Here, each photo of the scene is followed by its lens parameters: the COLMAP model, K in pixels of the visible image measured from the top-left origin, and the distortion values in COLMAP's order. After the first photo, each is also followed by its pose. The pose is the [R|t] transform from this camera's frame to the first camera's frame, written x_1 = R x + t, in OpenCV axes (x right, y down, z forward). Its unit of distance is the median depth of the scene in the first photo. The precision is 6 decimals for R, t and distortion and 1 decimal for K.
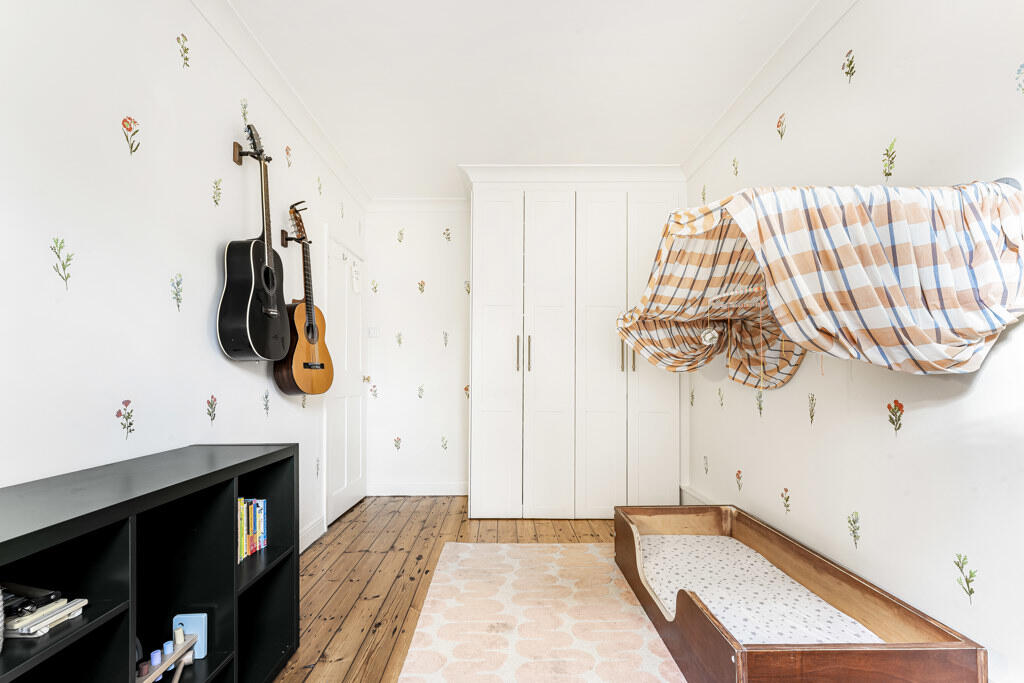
lens RADIAL K [[423.9, 0, 513.7], [0, 423.9, 374.7], [0, 0, 1]] dist [0.000850, -0.000876]
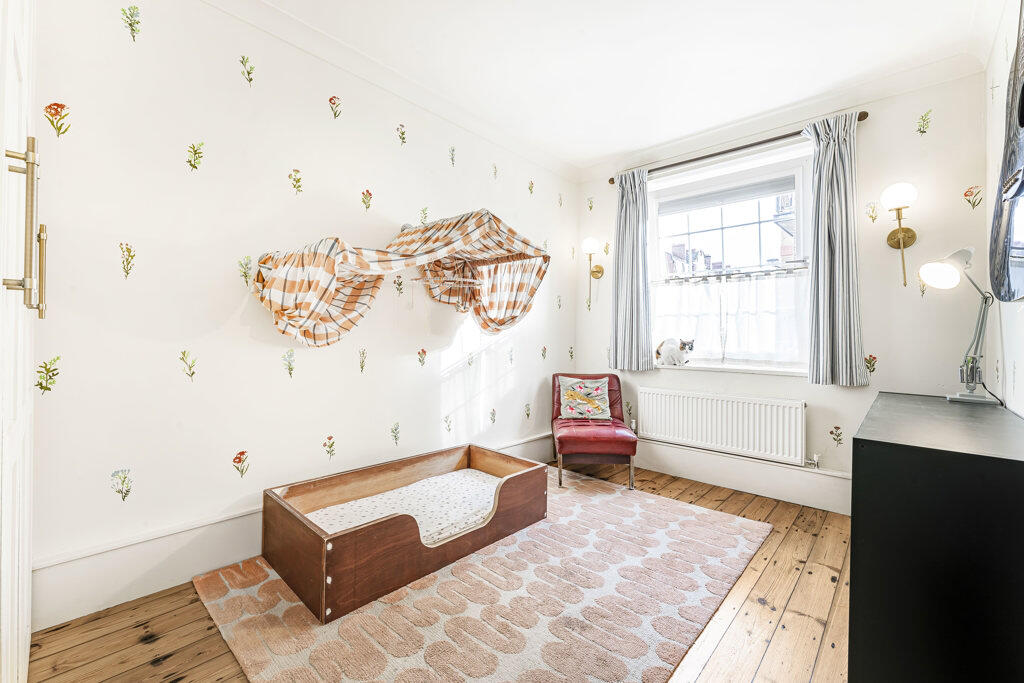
lens RADIAL K [[423.9, 0, 508.3], [0, 423.9, 337.9], [0, 0, 1]] dist [0.000850, -0.000876]
pose [[-0.713297, -0.005628, 0.700839, -0.566093], [-0.012176, 0.999916, -0.004363, 0.013865], [-0.700756, -0.011646, -0.713306, 1.802675]]
